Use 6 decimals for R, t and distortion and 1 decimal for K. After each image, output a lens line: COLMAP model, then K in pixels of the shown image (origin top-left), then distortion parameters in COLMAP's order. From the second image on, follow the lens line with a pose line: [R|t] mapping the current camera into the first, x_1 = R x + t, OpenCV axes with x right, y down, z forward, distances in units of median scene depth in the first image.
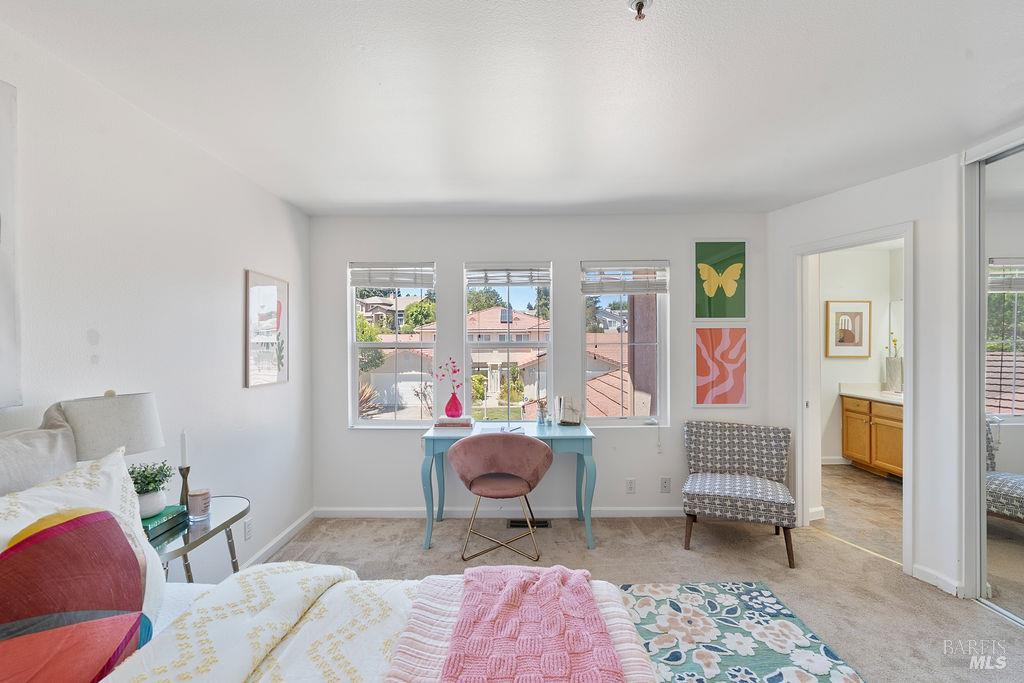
lens RADIAL K [[467.7, 0, 512.4], [0, 467.7, 347.3], [0, 0, 1]] dist [-0.006599, 0.002798]
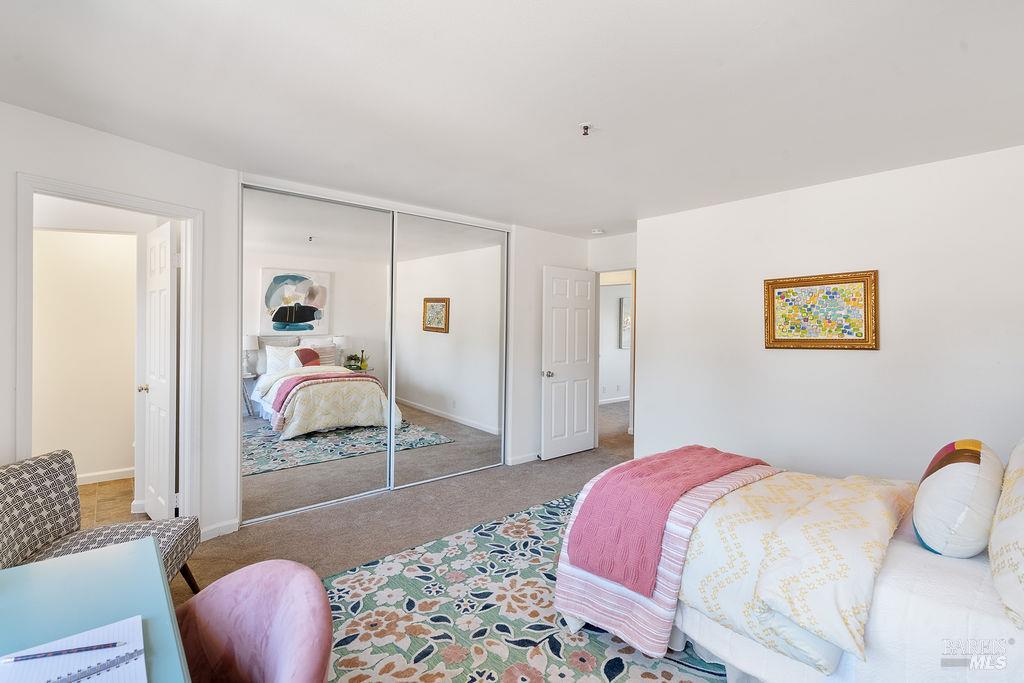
lens RADIAL K [[467.7, 0, 501.4], [0, 467.7, 321.4], [0, 0, 1]] dist [-0.006599, 0.002798]
pose [[-0.645694, 0.015319, 0.763443, -0.329483], [0.007533, 0.999878, -0.013692, -0.002634], [-0.763559, -0.003090, -0.645730, 0.915398]]
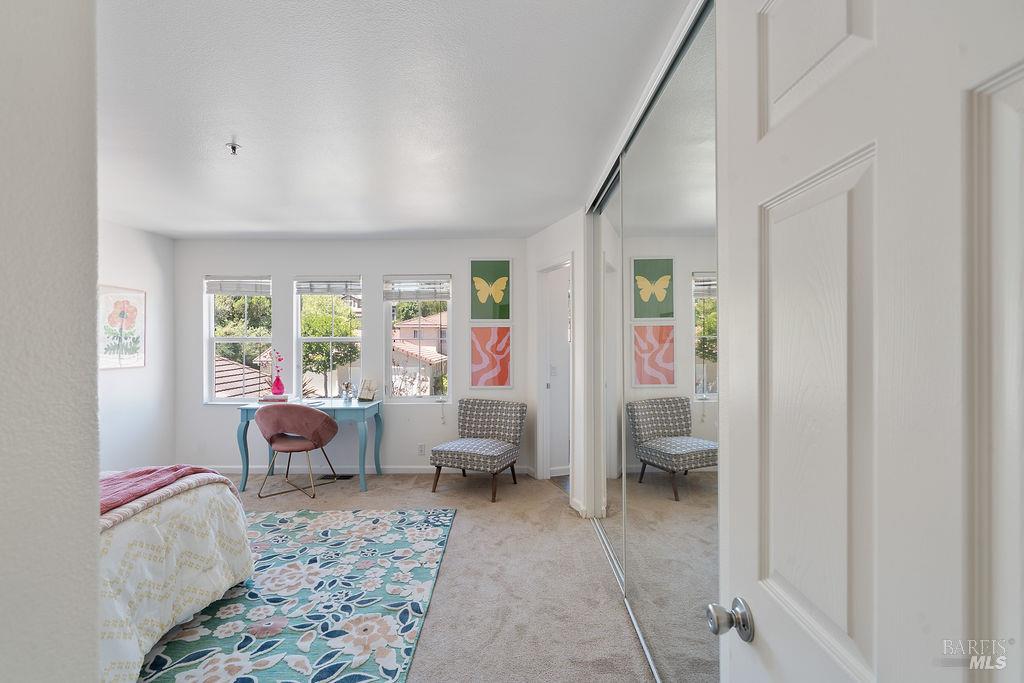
lens RADIAL K [[467.7, 0, 514.3], [0, 467.7, 340.4], [0, 0, 1]] dist [-0.006599, 0.002798]
pose [[0.999988, 0.002764, 0.004094, 0.529486], [-0.002742, 0.999981, -0.005494, 0.002454], [-0.004109, 0.005483, 0.999977, -0.308173]]
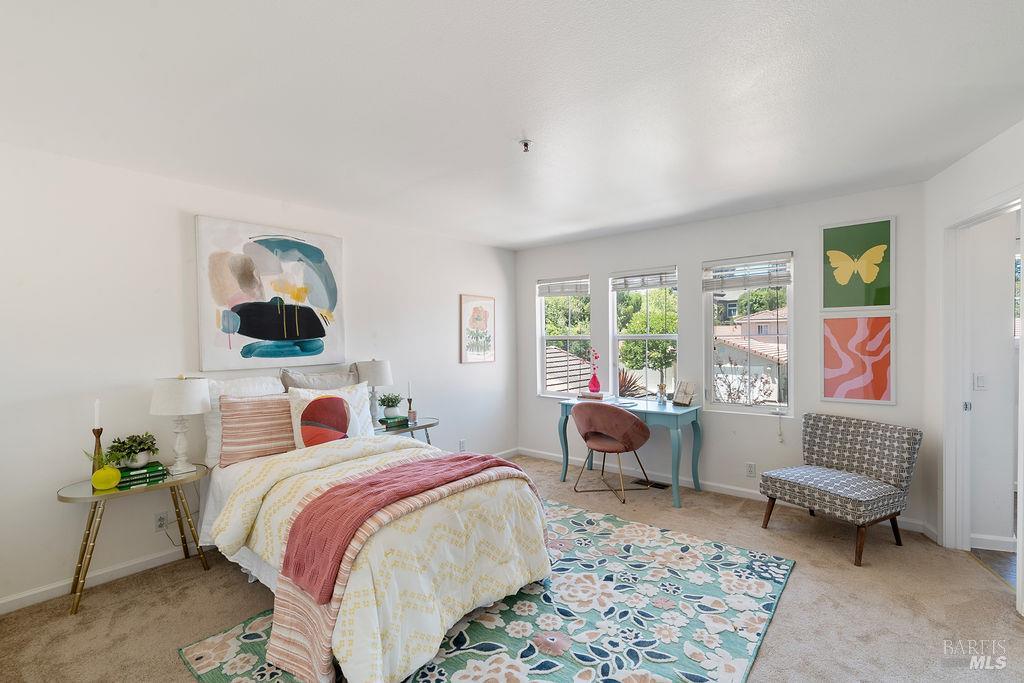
lens RADIAL K [[467.7, 0, 510.4], [0, 467.7, 346.4], [0, 0, 1]] dist [-0.006599, 0.002798]
pose [[0.765329, 0.005808, -0.643614, 0.540912], [0.003934, 0.999898, 0.013701, 0.001003], [0.643628, -0.013017, 0.765228, -0.160048]]
